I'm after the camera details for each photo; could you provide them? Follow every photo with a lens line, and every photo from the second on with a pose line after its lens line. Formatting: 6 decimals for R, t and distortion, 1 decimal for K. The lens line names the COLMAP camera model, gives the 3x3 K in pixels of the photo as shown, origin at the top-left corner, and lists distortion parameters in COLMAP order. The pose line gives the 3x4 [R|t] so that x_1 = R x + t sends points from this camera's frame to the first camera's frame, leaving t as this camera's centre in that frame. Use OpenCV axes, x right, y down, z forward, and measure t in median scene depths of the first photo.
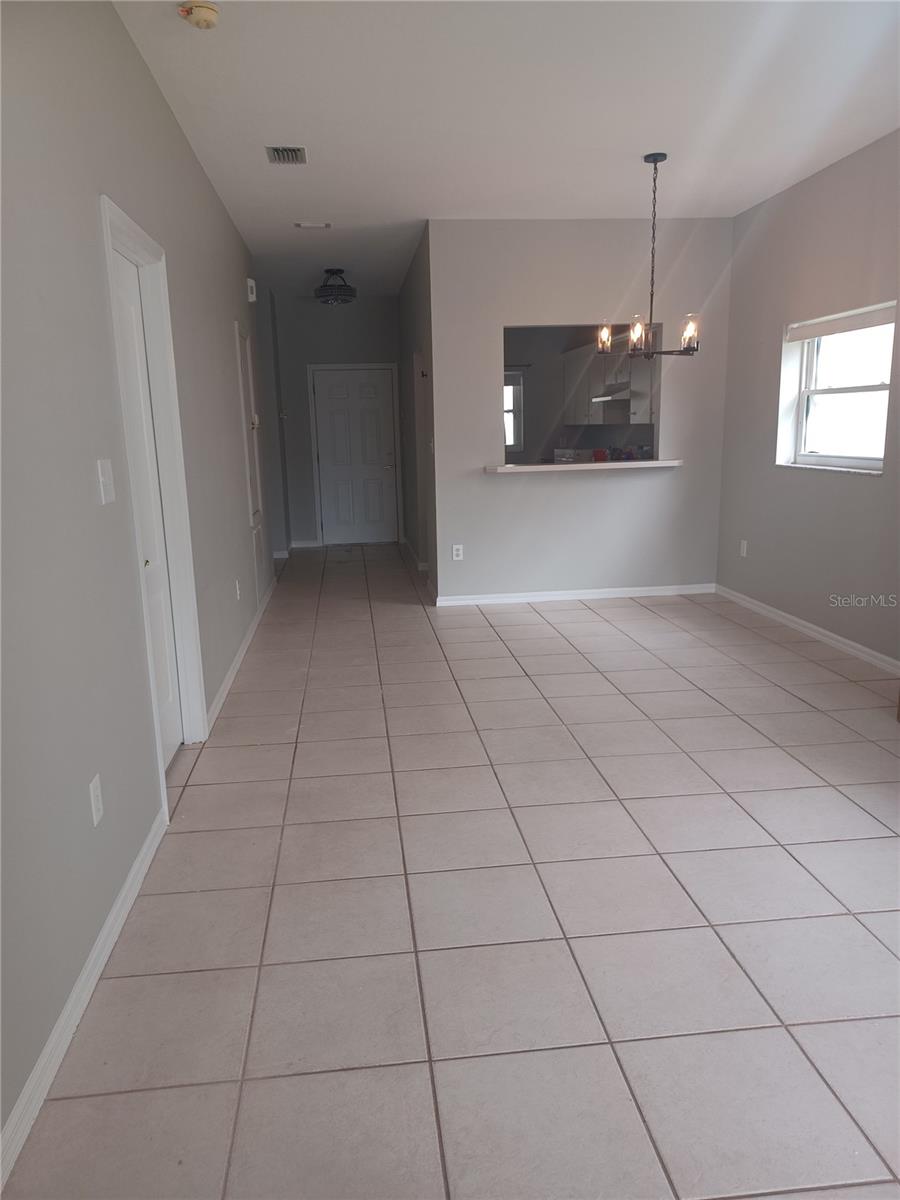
lens RADIAL K [[863.2, 0, 450.0], [0, 863.2, 600.0], [0, 0, 1]] dist [0.074805, -0.070065]
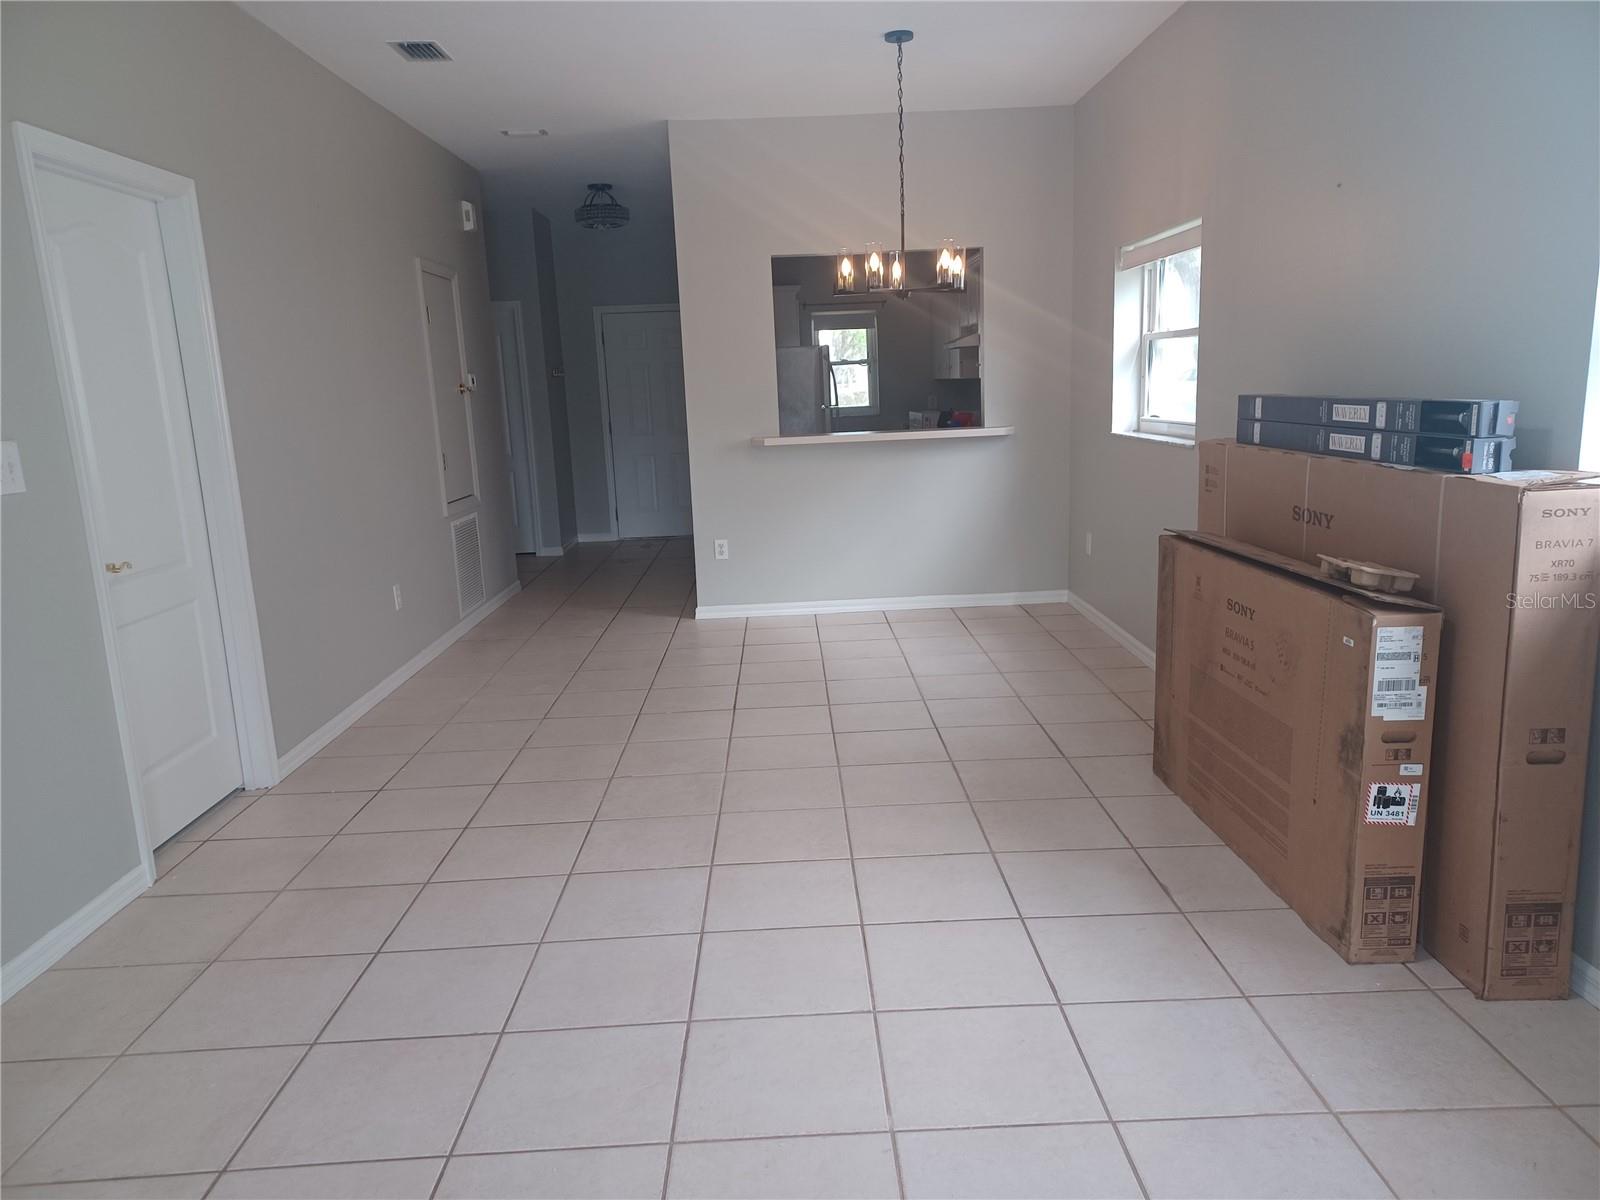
lens RADIAL K [[1147.1, 0, 807.8], [0, 1147.1, 612.9], [0, 0, 1]] dist [0.075540, -0.069808]
pose [[0.996161, 0.002731, -0.087502, 0.178960], [-0.002437, 0.999991, 0.003468, -0.001939], [0.087510, -0.003241, 0.996158, -0.016978]]
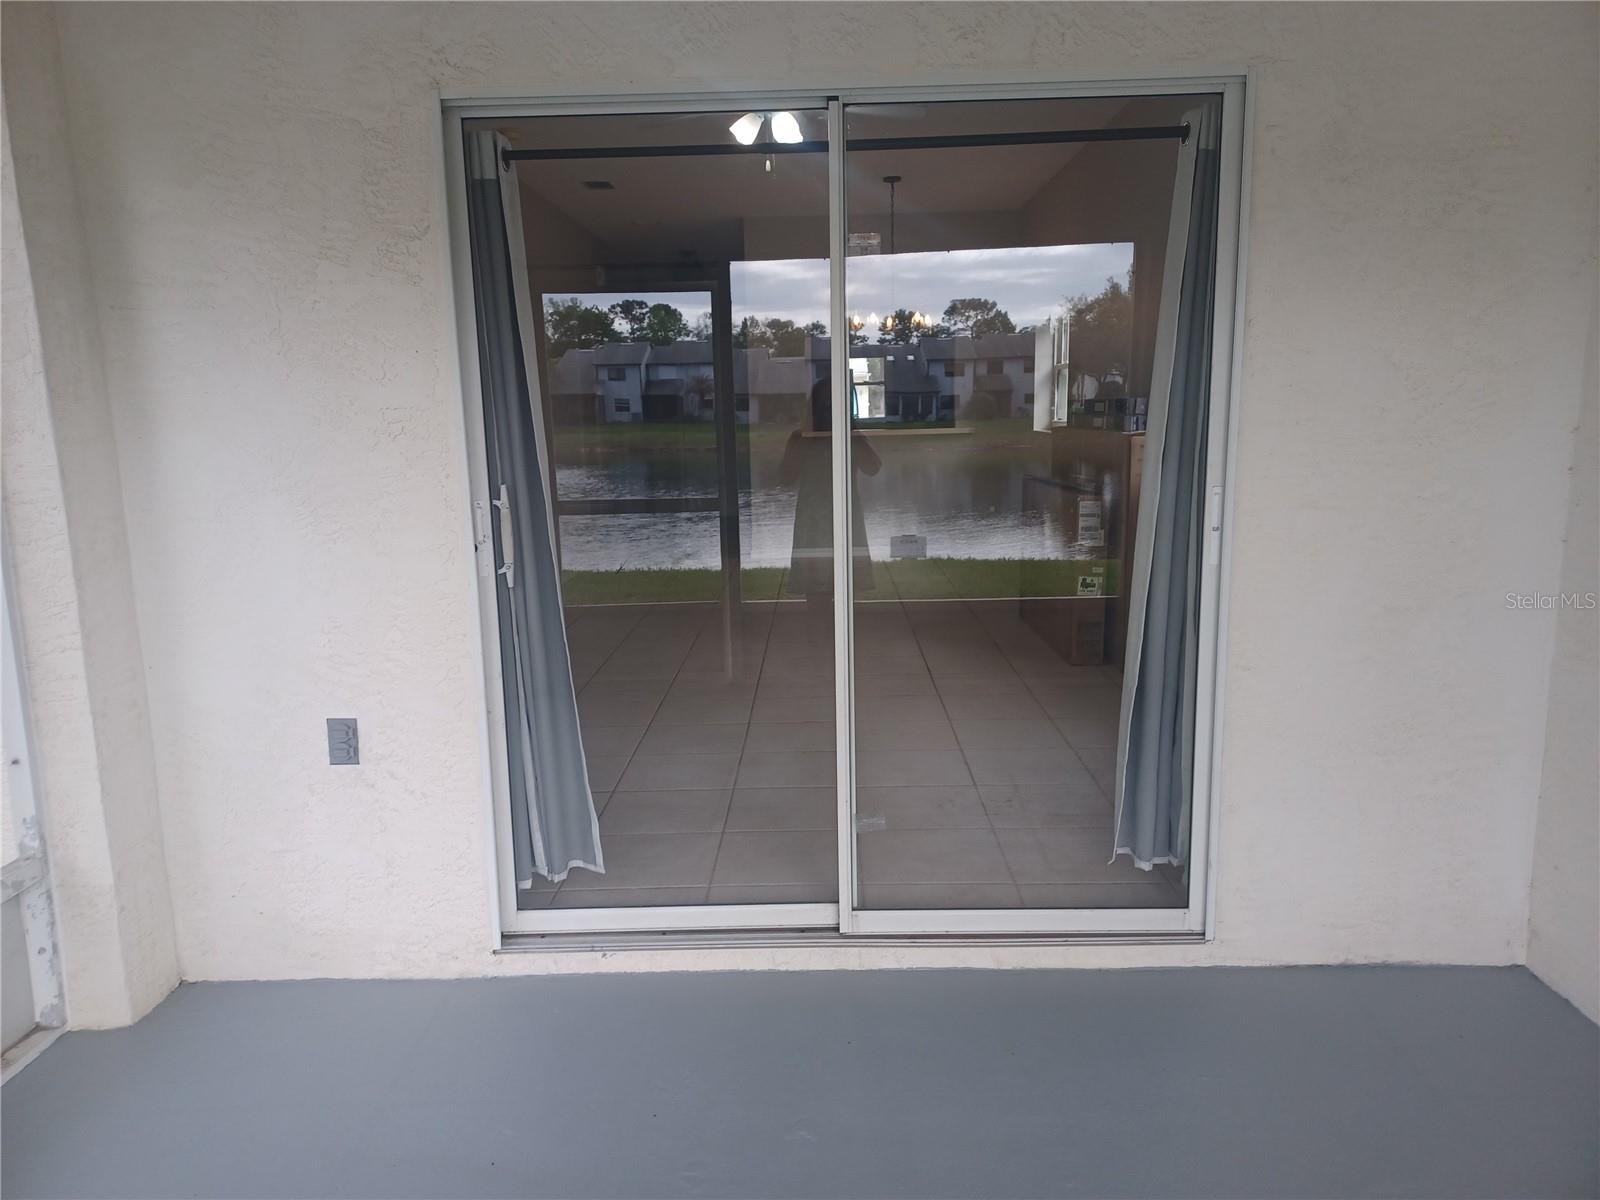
lens RADIAL K [[1147.1, 0, 807.8], [0, 1147.1, 612.9], [0, 0, 1]] dist [0.075540, -0.069808]
pose [[0.992564, 0.027816, -0.118505, 0.238705], [-0.030114, 0.999391, -0.017643, 0.103573], [0.117942, 0.021081, 0.992797, -0.458038]]
